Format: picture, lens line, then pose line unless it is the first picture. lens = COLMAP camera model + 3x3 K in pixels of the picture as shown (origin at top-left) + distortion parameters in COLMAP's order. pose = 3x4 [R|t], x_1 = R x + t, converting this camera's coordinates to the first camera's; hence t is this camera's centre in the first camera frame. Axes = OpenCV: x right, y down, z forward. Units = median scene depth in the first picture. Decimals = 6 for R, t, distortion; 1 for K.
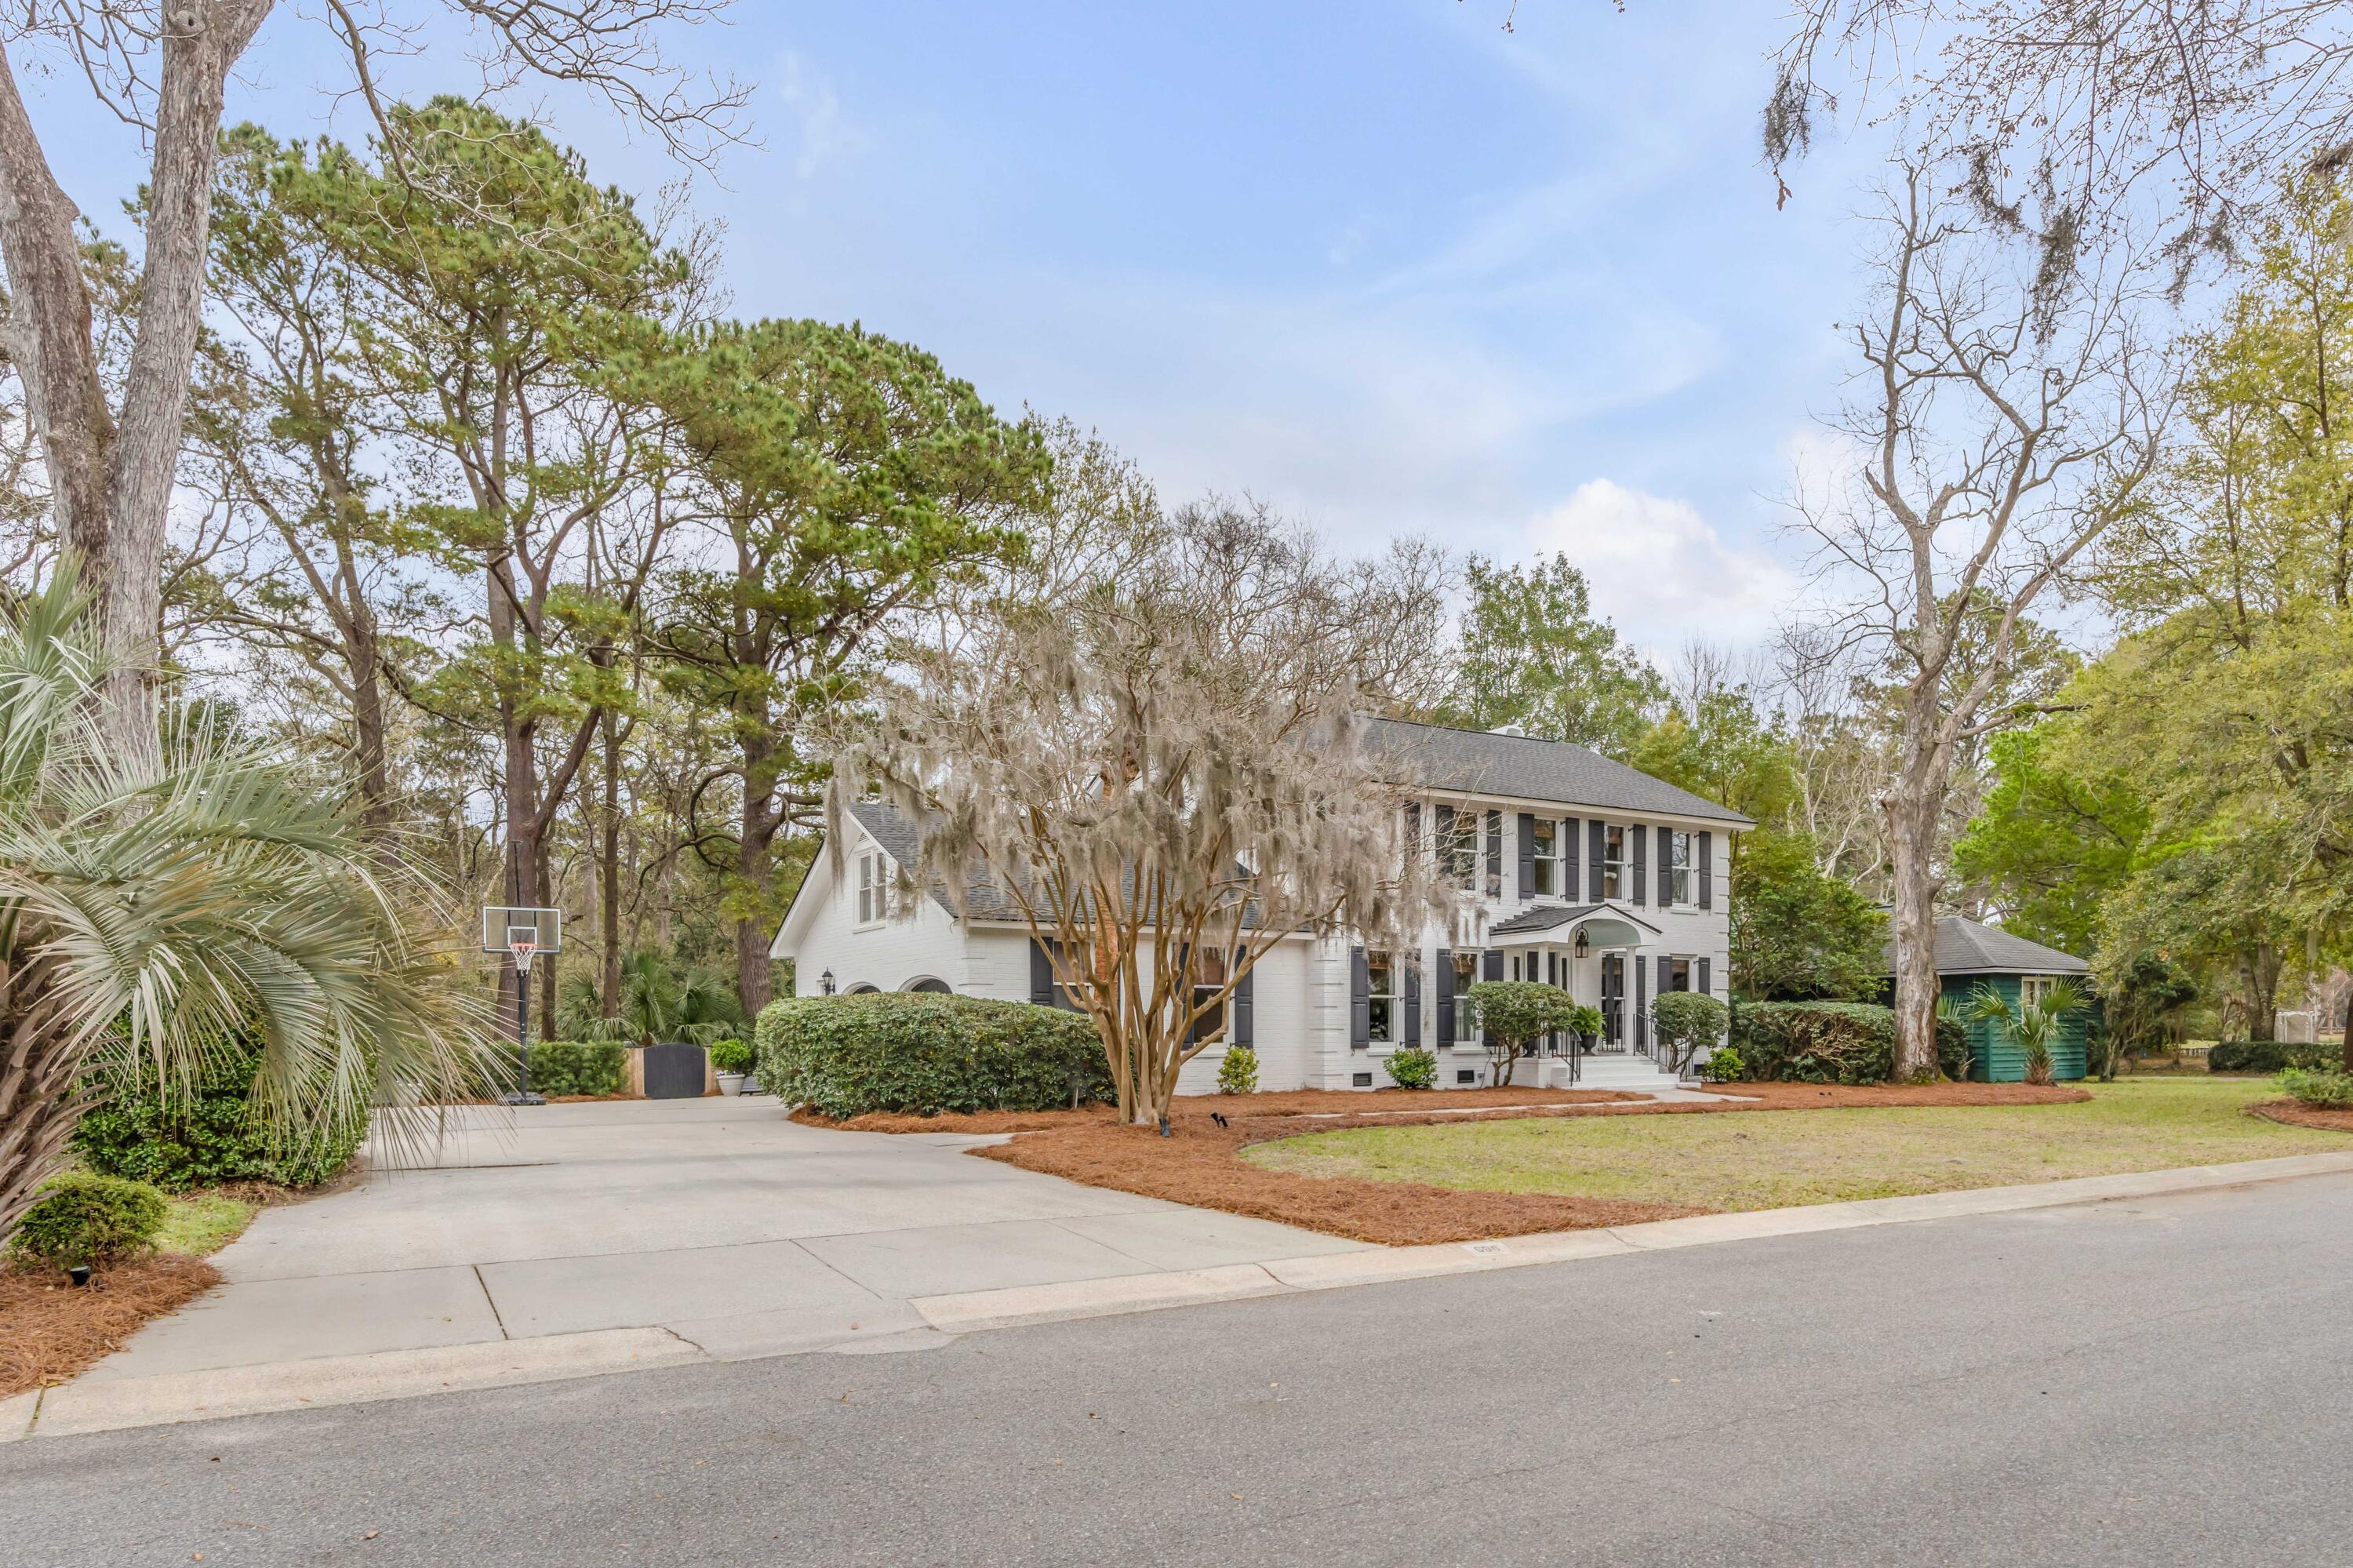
lens RADIAL K [[2948.7, 0, 1176.5], [0, 2948.7, 784.0], [0, 0, 1]] dist [-0.014663, -0.012567]
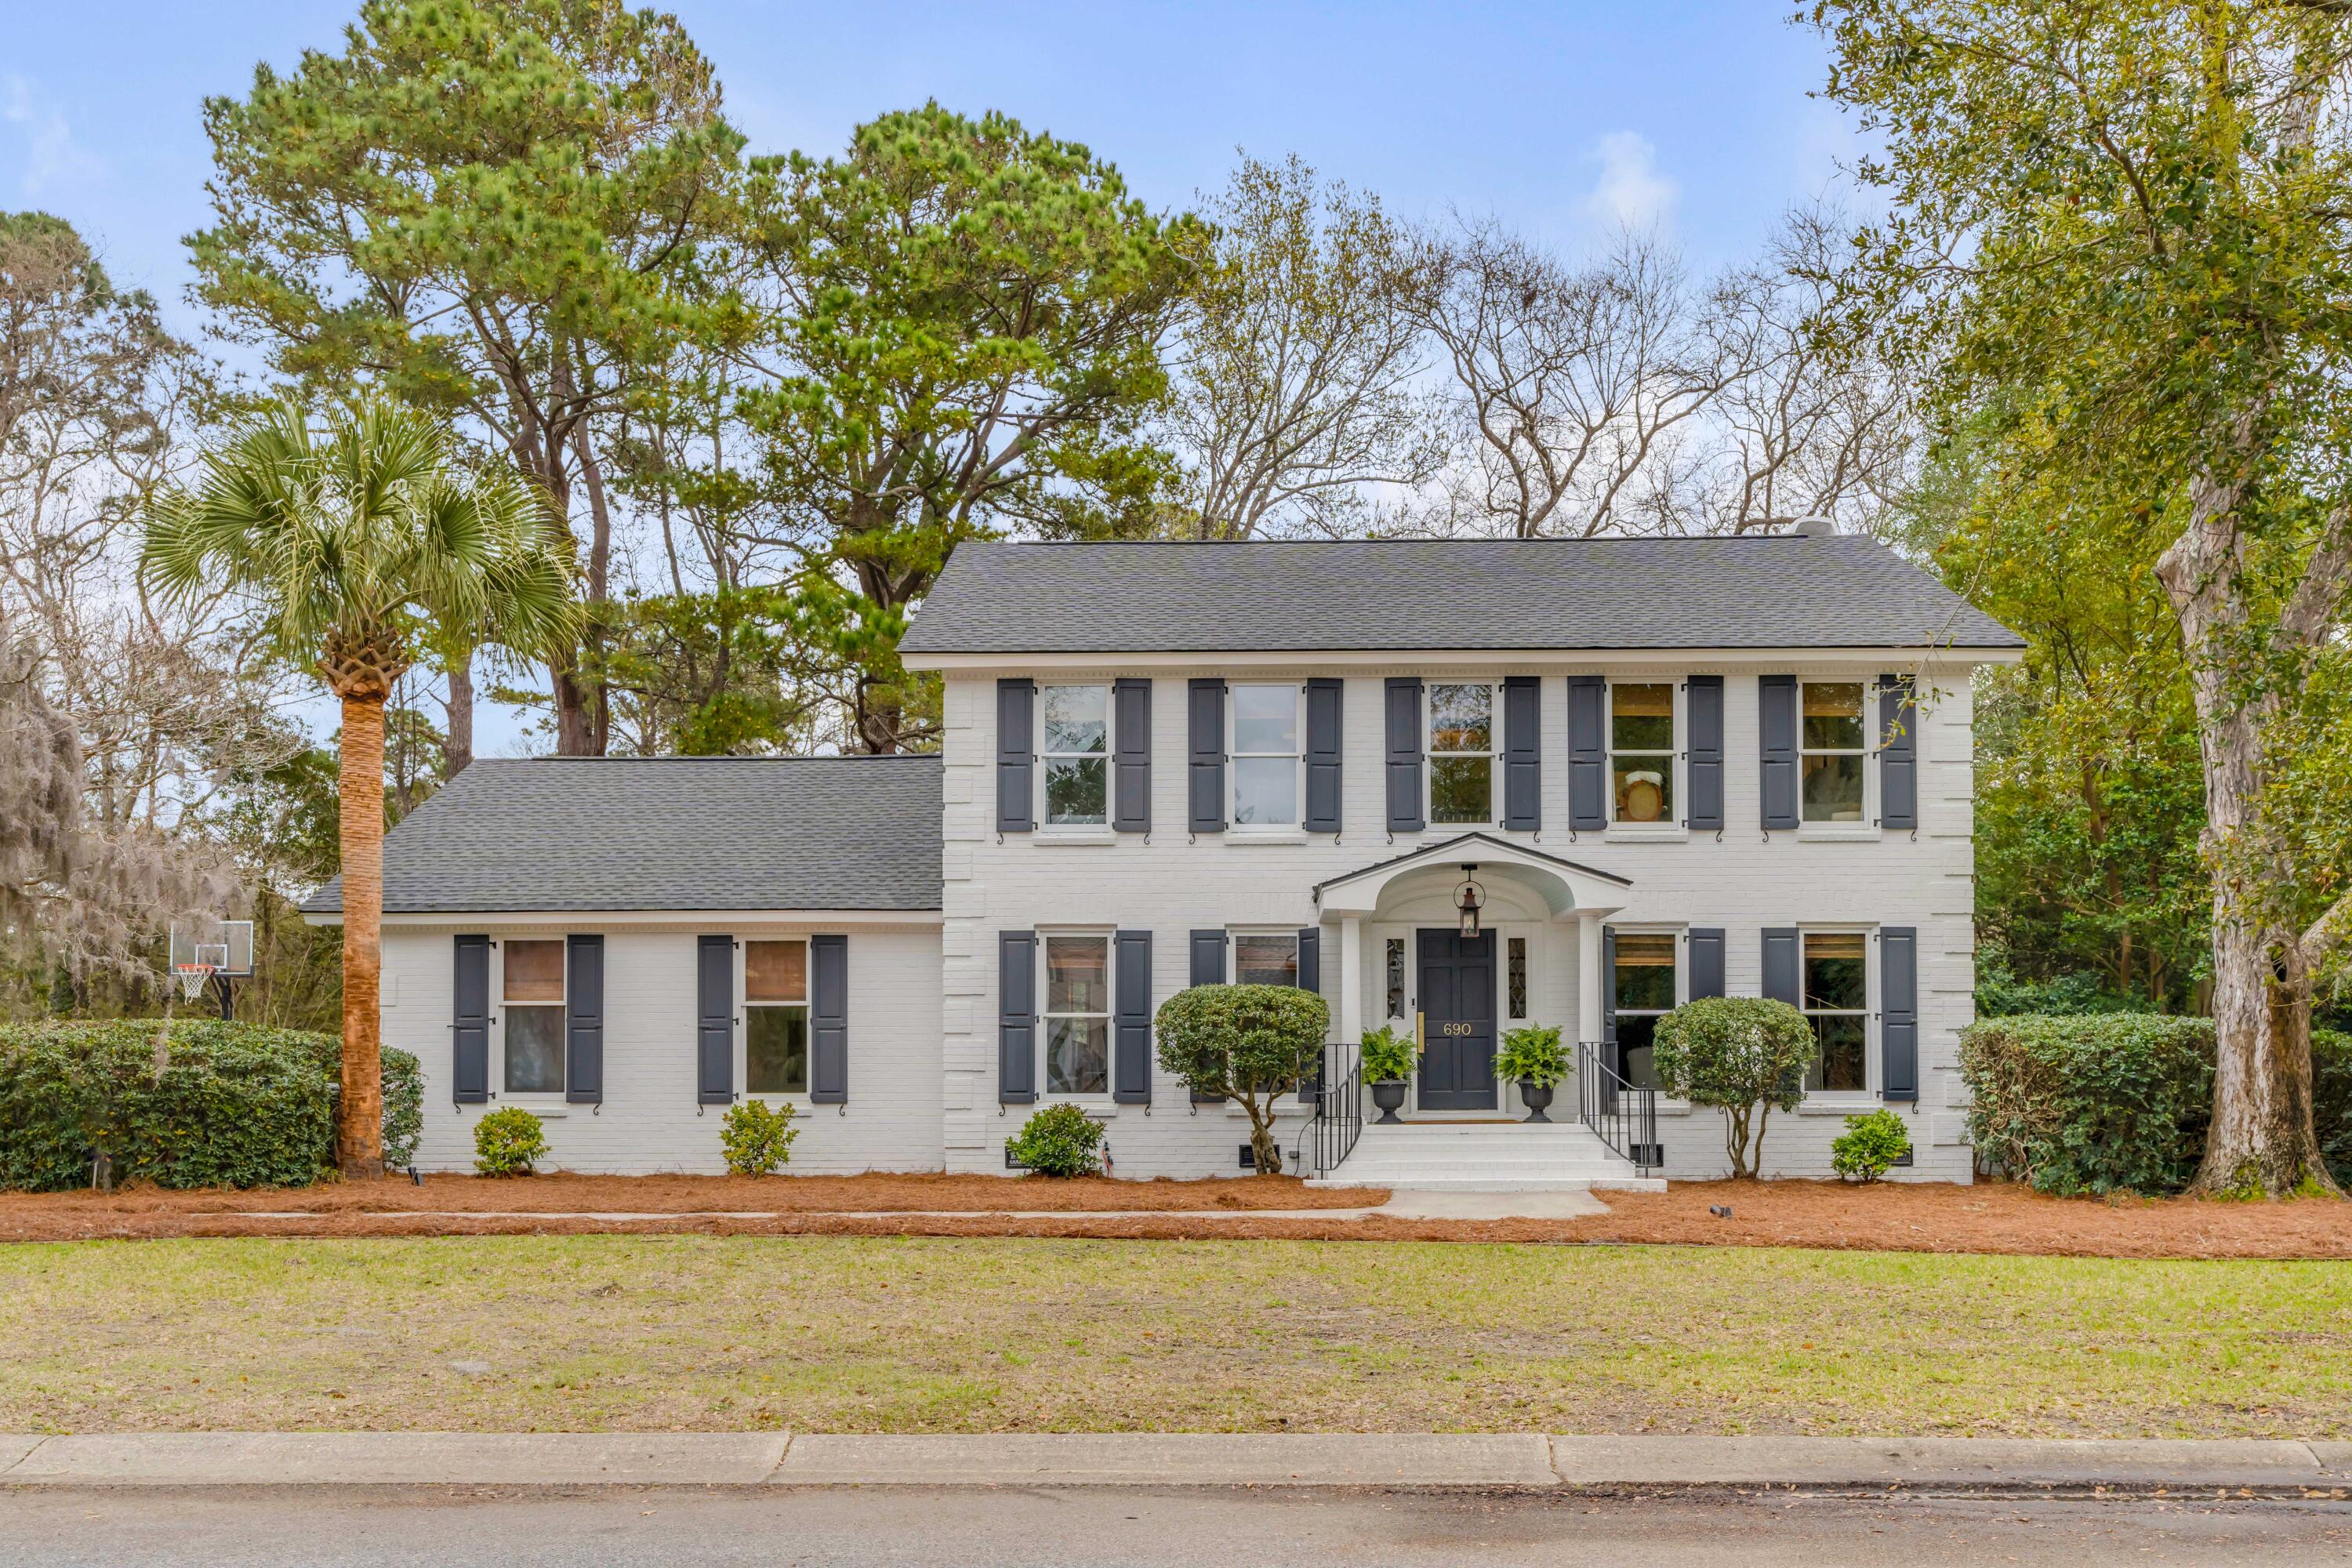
lens RADIAL K [[2947.4, 0, 1176.0], [0, 2947.4, 784.0], [0, 0, 1]] dist [-0.014663, -0.012567]
pose [[0.622833, -0.073395, -0.778905, 0.503597], [0.064660, 0.997013, -0.042243, 0.048832], [0.779679, -0.024054, 0.625718, 0.608462]]
